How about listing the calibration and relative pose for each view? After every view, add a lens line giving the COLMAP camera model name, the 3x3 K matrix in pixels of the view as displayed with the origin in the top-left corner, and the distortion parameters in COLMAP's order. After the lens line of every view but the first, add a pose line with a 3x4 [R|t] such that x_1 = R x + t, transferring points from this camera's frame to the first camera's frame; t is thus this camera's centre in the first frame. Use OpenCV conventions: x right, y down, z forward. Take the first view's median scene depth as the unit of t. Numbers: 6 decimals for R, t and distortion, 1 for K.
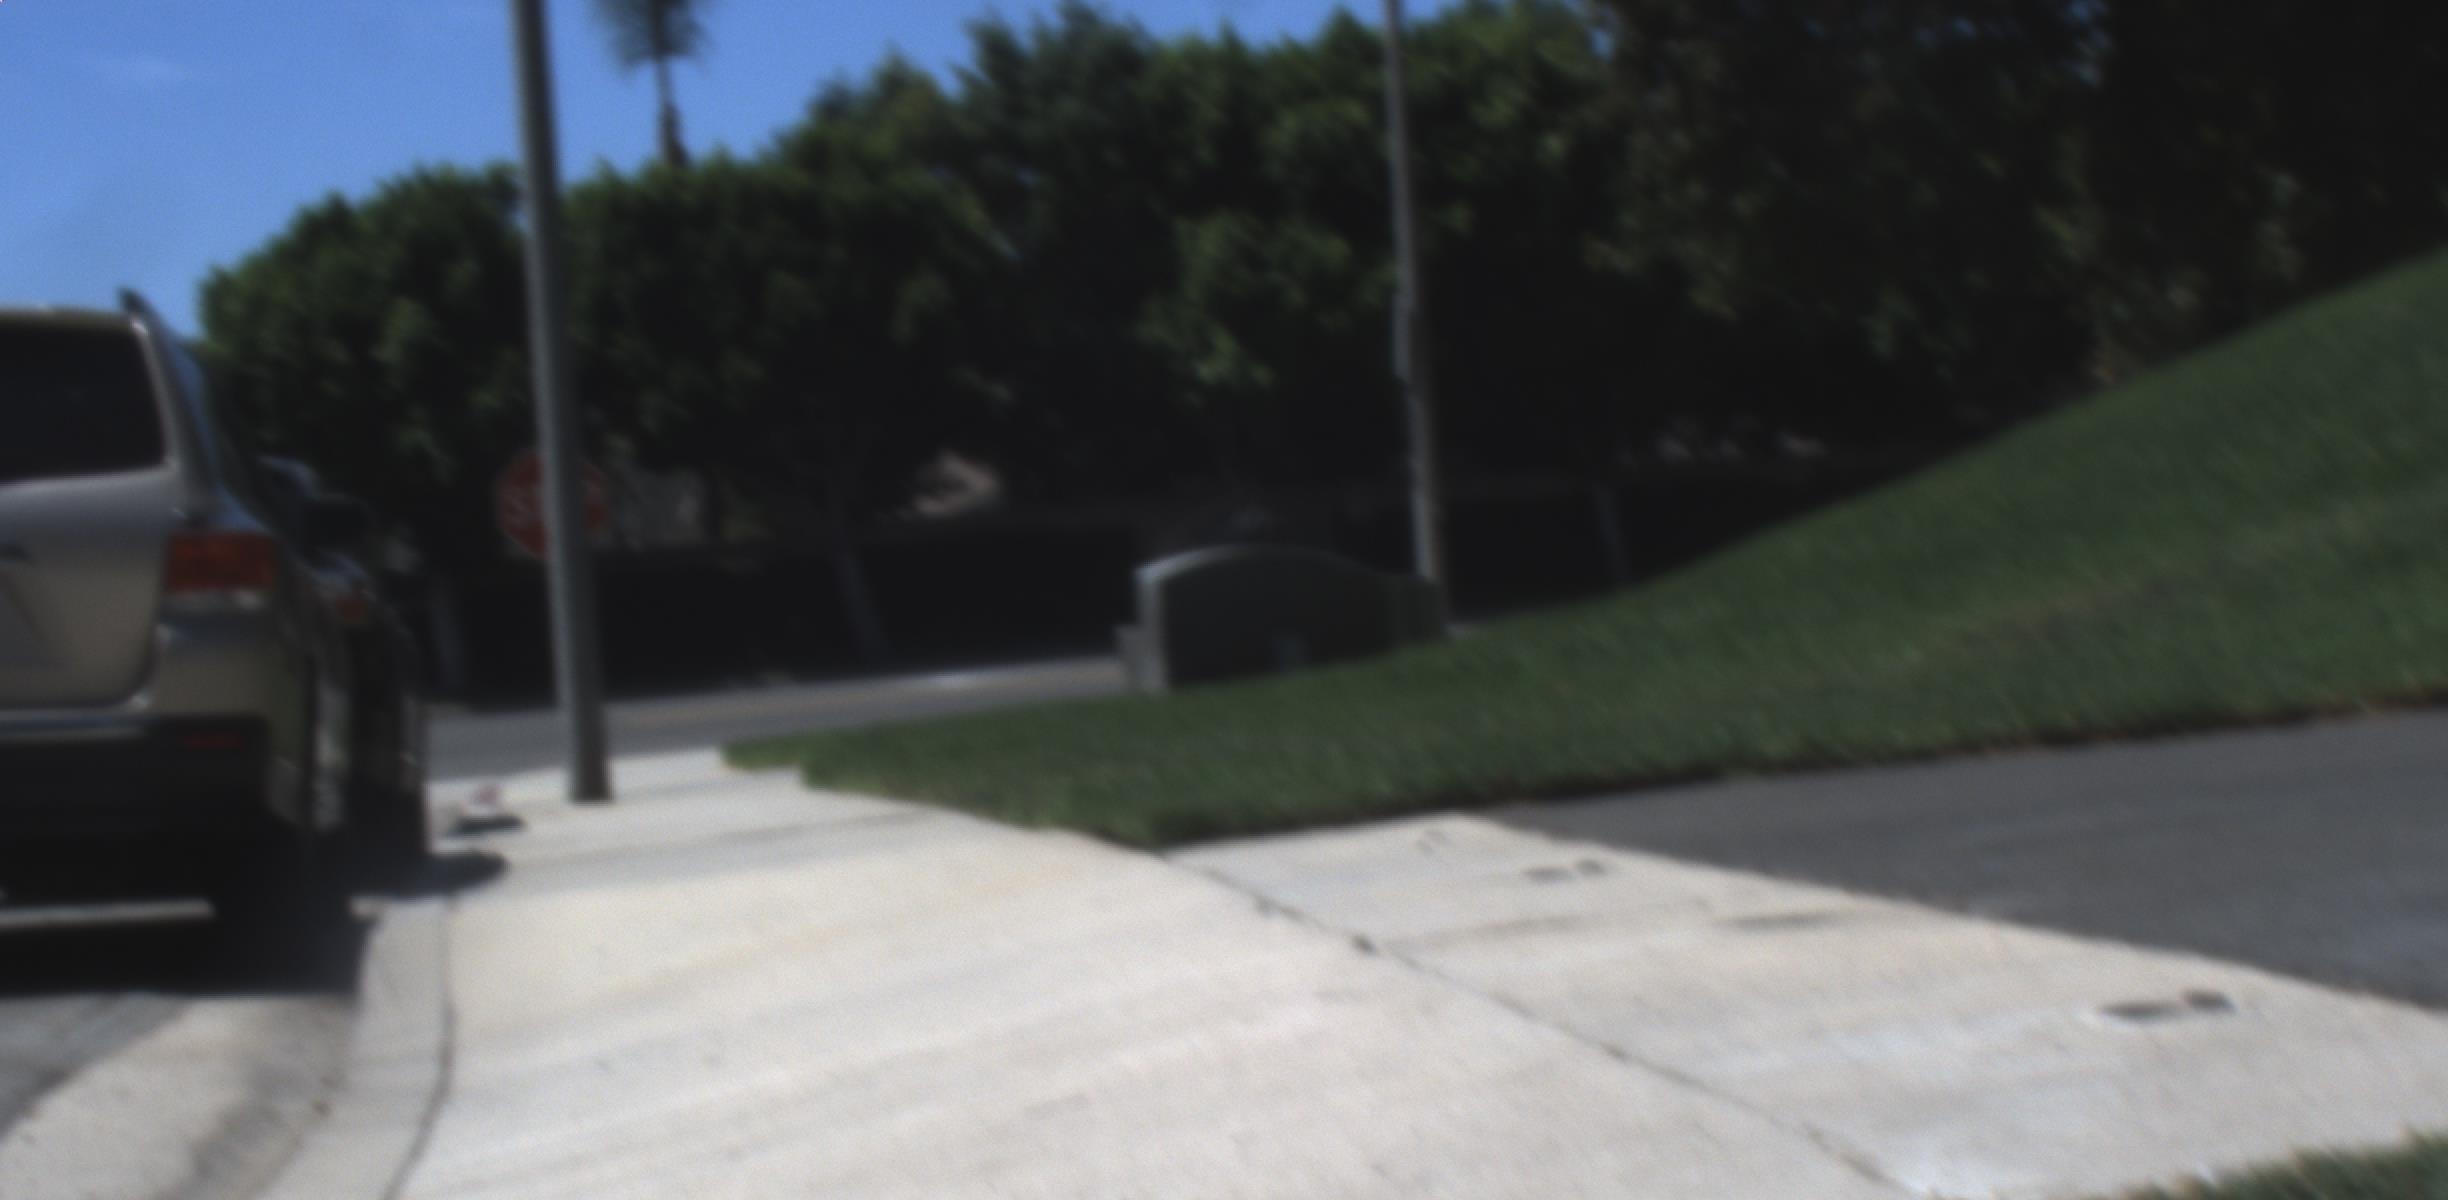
lens RADIAL K [[6551.0, 0, 1233.0], [0, 6551.0, 607.9], [0, 0, 1]] dist [0.150799, 0.000000]
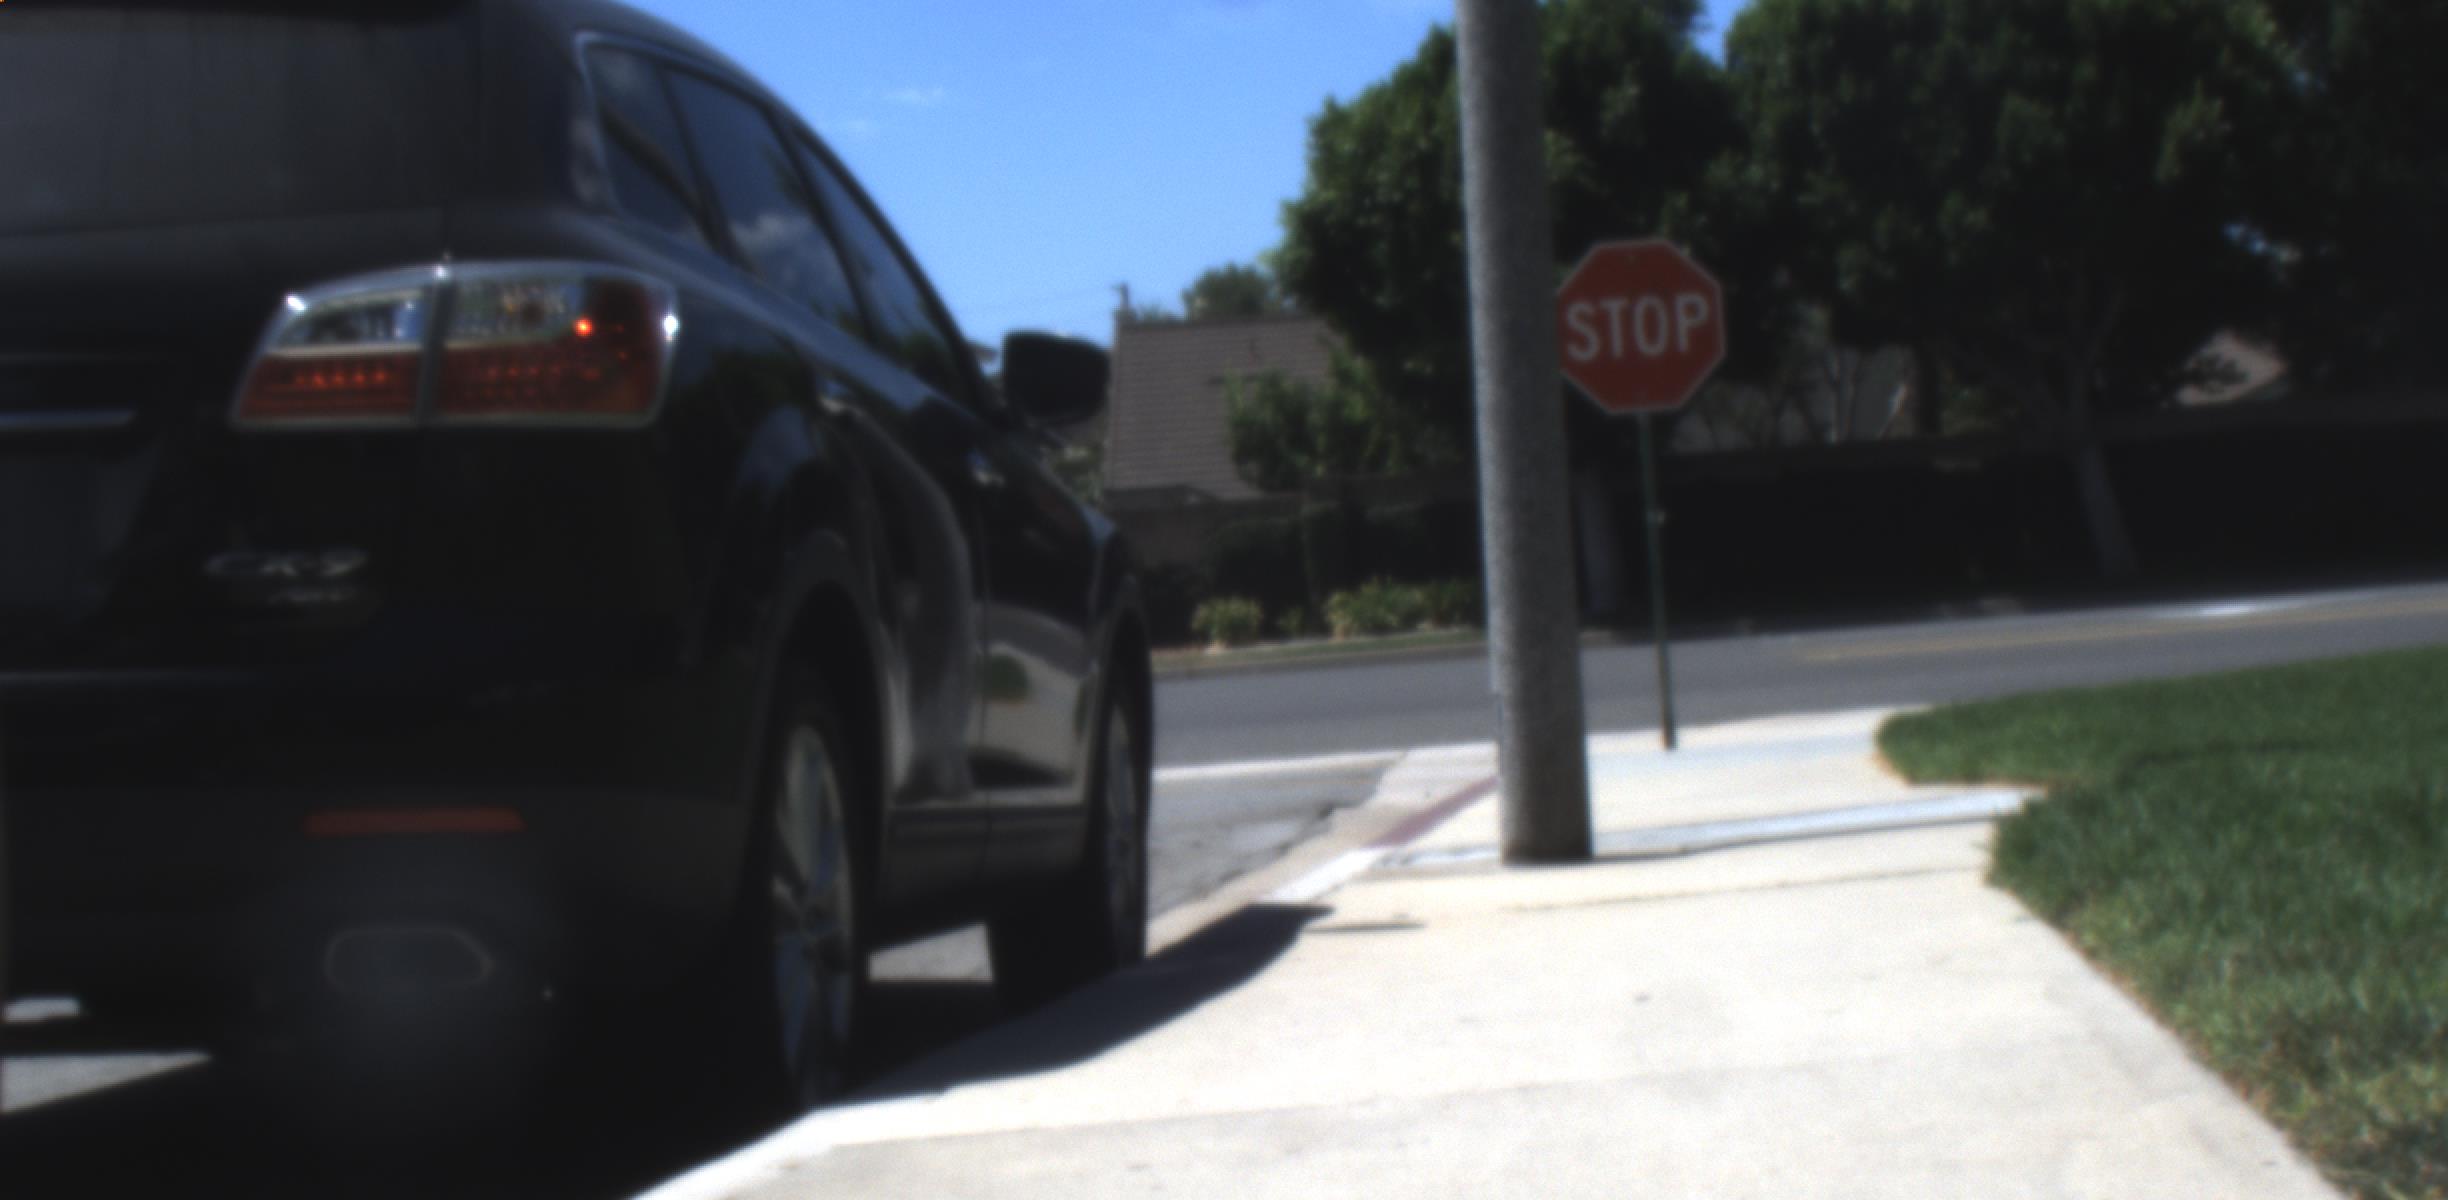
lens RADIAL K [[6551.0, 0, 1258.5], [0, 6551.0, 665.4], [0, 0, 1]] dist [0.150799, 0.000000]
pose [[0.982940, 0.013023, -0.183467, -0.011651], [-0.009273, 0.999730, 0.021284, 0.002045], [0.183695, -0.019220, 0.982795, 0.193793]]
